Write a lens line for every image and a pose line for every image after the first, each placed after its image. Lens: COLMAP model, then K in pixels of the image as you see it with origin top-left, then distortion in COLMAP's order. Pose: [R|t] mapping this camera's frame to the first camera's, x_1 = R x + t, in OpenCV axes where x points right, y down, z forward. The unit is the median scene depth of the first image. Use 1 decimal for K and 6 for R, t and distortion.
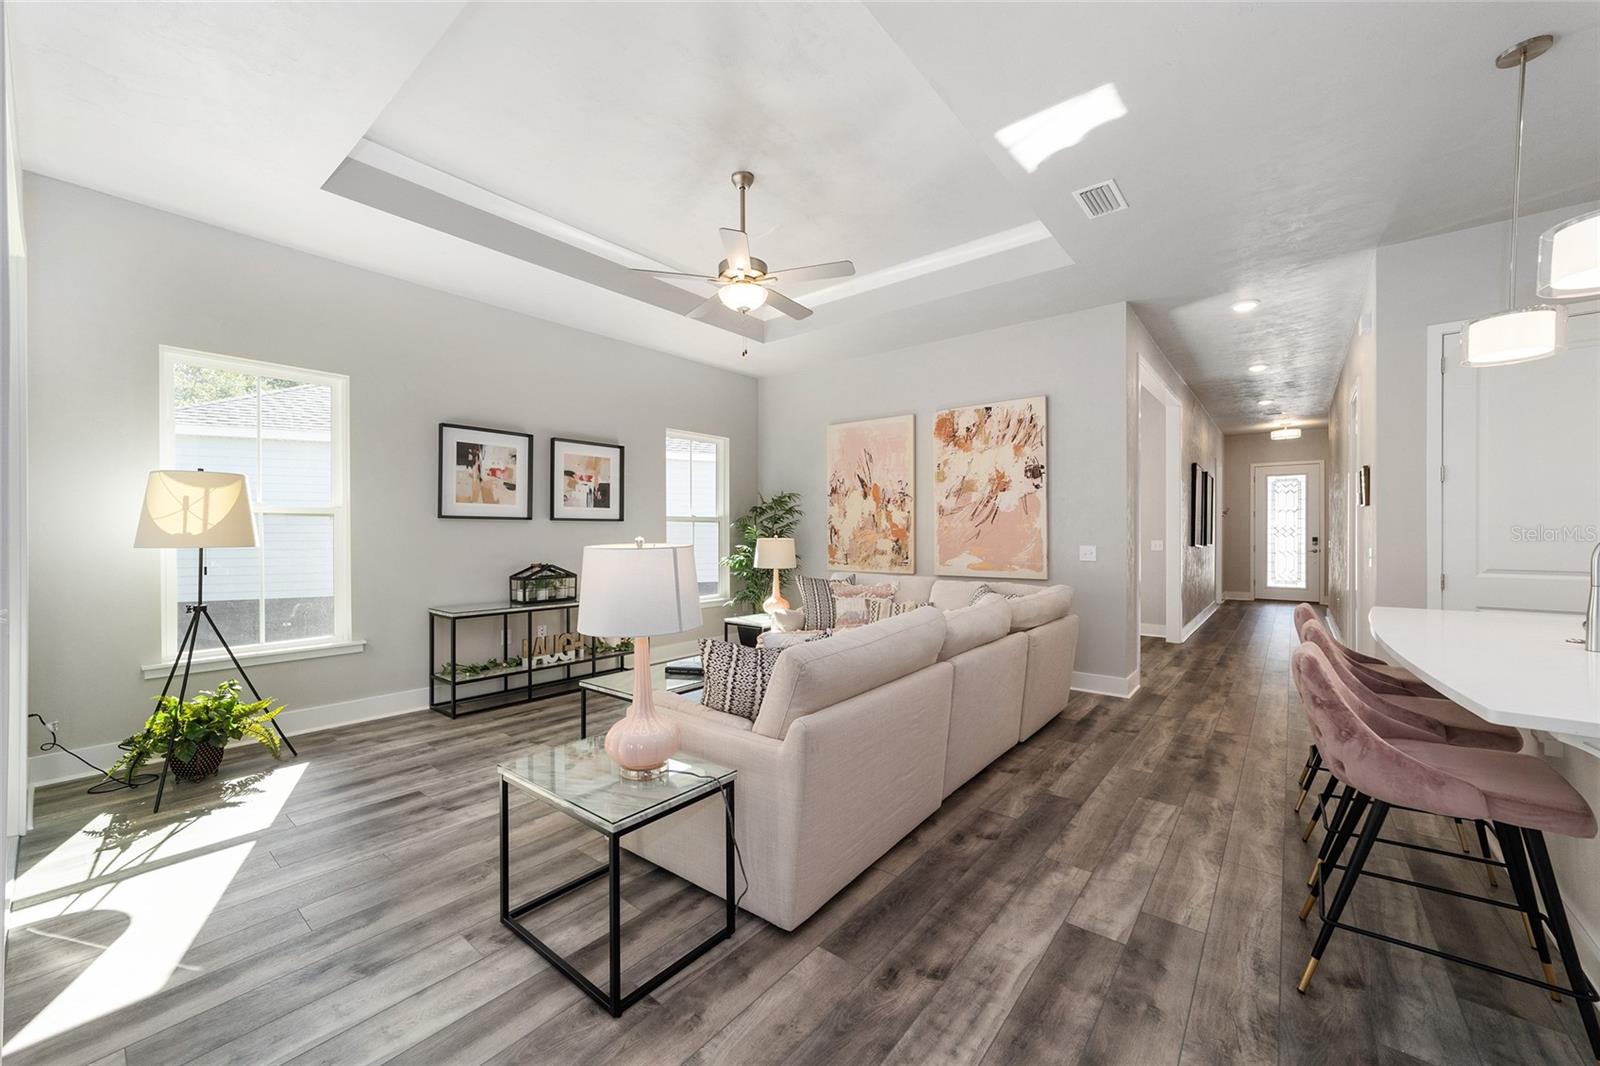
lens RADIAL K [[620.7, 0, 792.1], [0, 620.7, 524.2], [0, 0, 1]] dist [-0.008465, 0.005128]
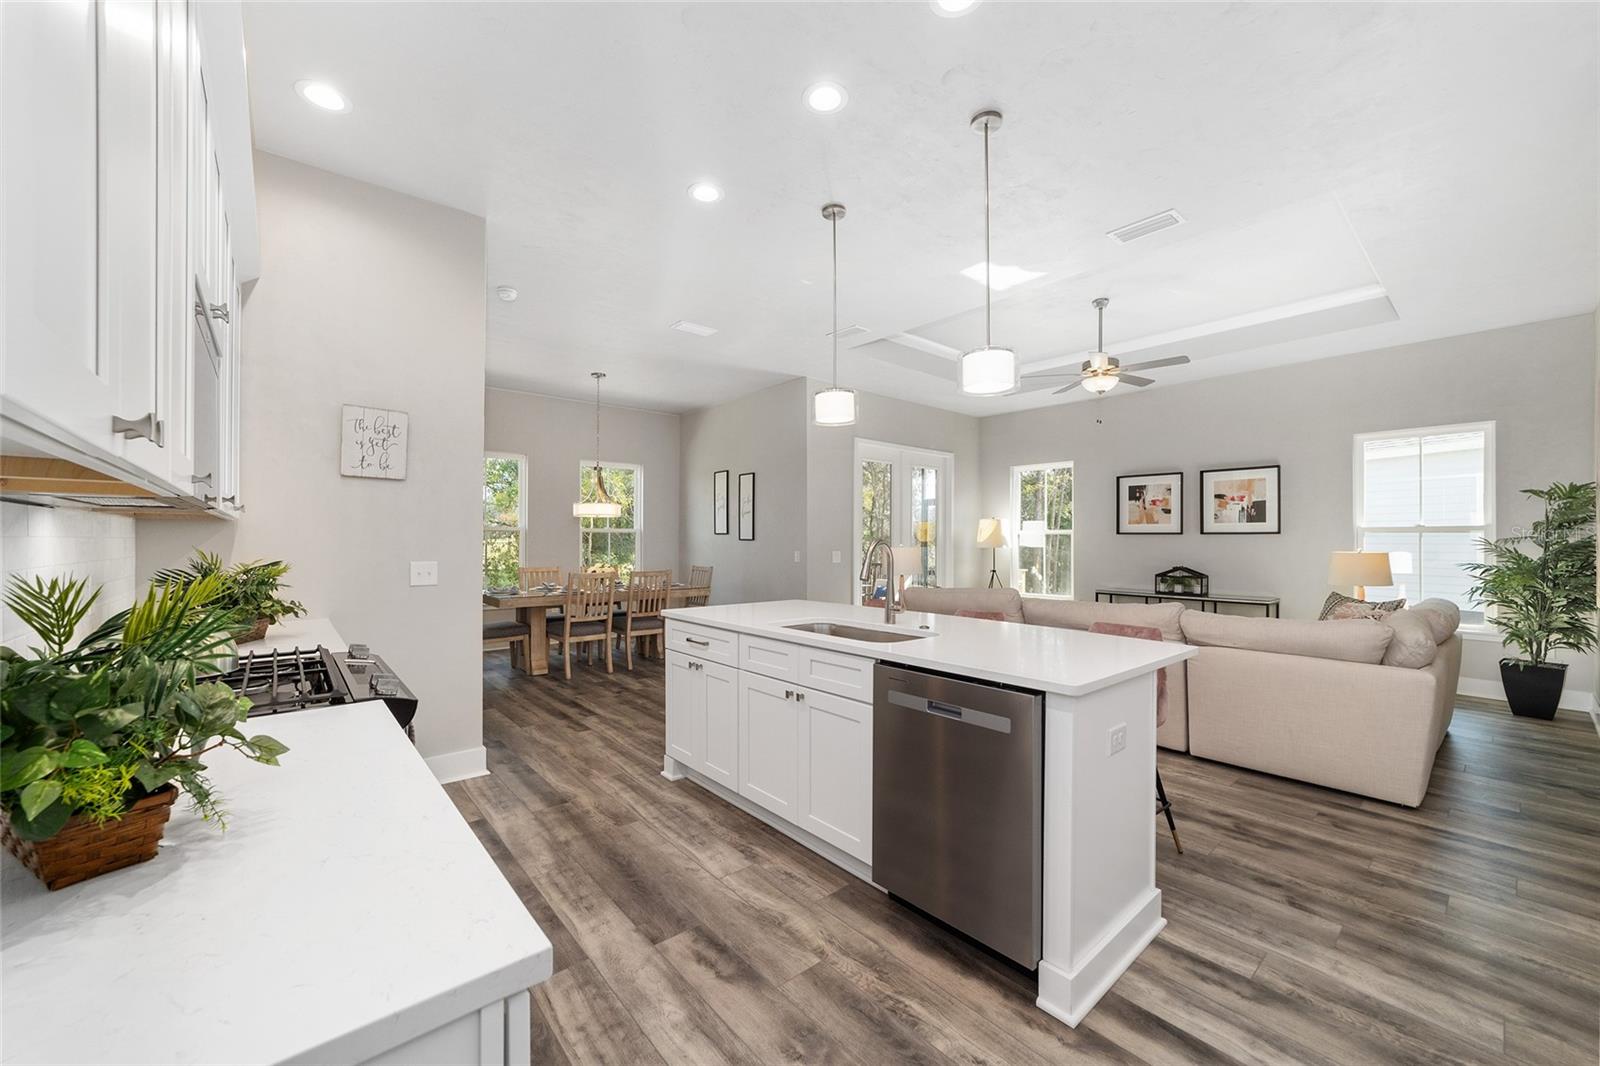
lens RADIAL K [[620.7, 0, 799.1], [0, 620.7, 541.3], [0, 0, 1]] dist [-0.008465, 0.005128]
pose [[-0.176236, -0.001964, -0.984346, 1.035925], [0.005621, 0.999980, -0.003002, 0.007367], [0.984332, -0.006063, -0.176222, 0.398465]]
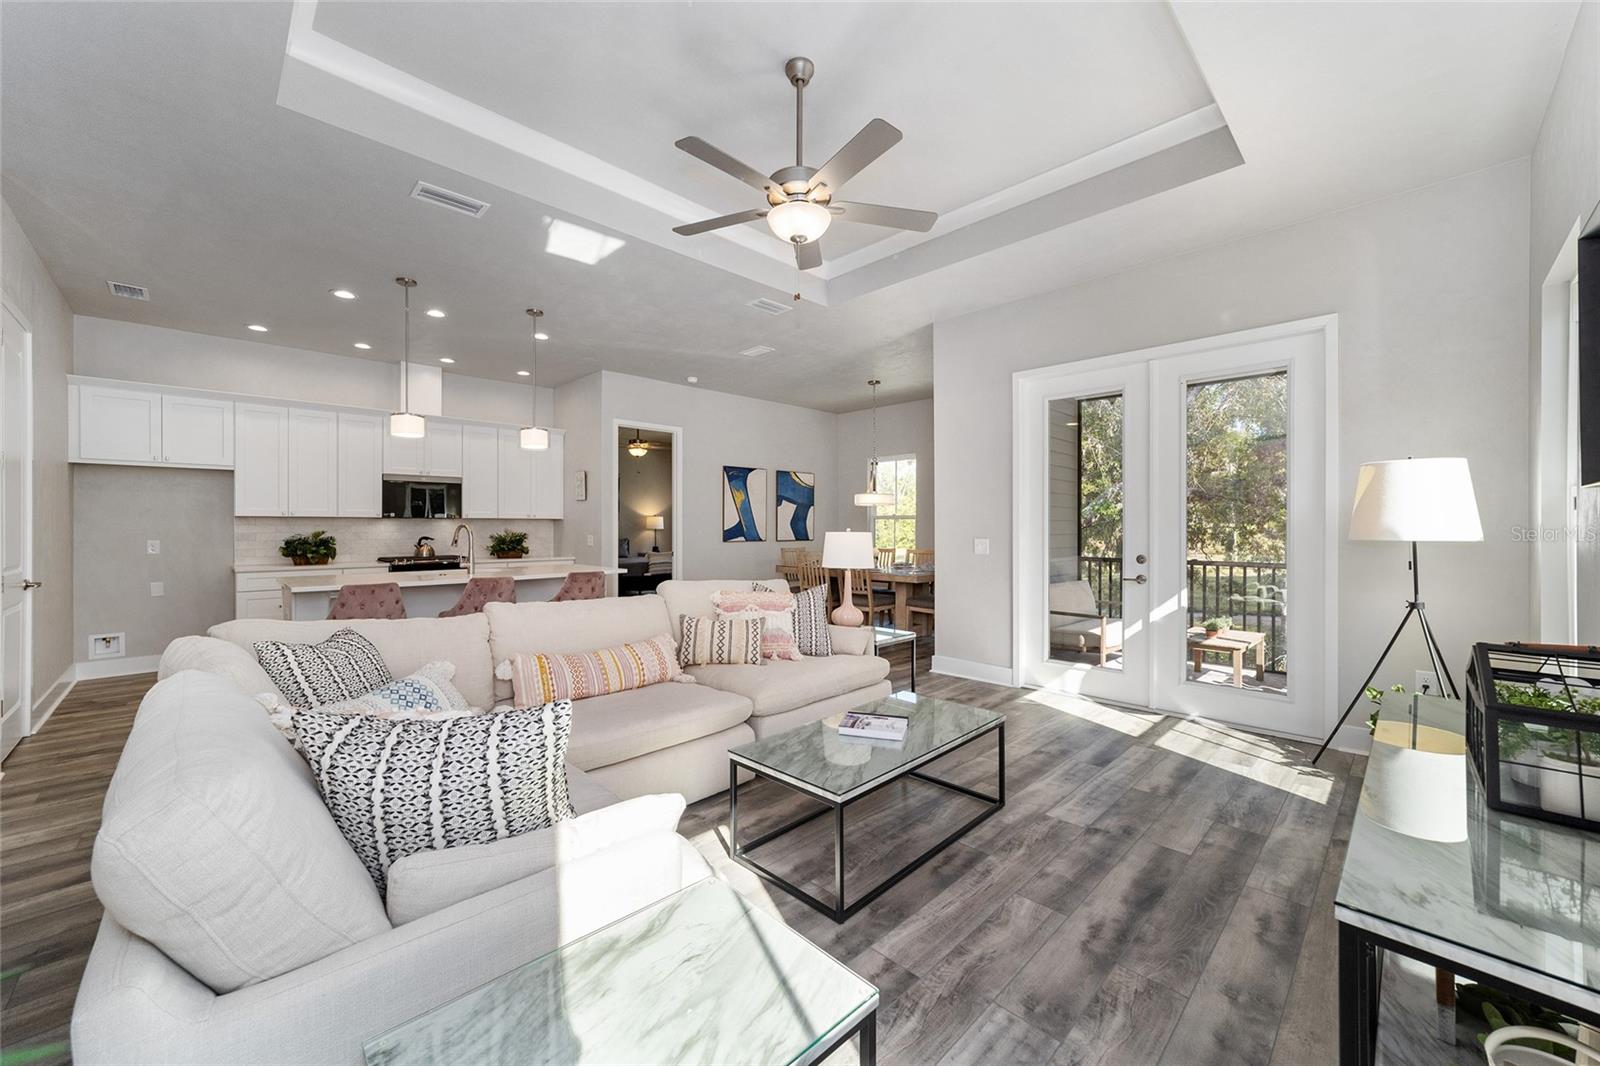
lens RADIAL K [[620.7, 0, 799.4], [0, 620.7, 534.3], [0, 0, 1]] dist [-0.008465, 0.005128]
pose [[-0.994306, -0.000986, 0.106561, -0.508122], [-0.001931, 0.999960, -0.008762, 0.092041], [-0.106548, -0.008918, -0.994268, 5.649244]]
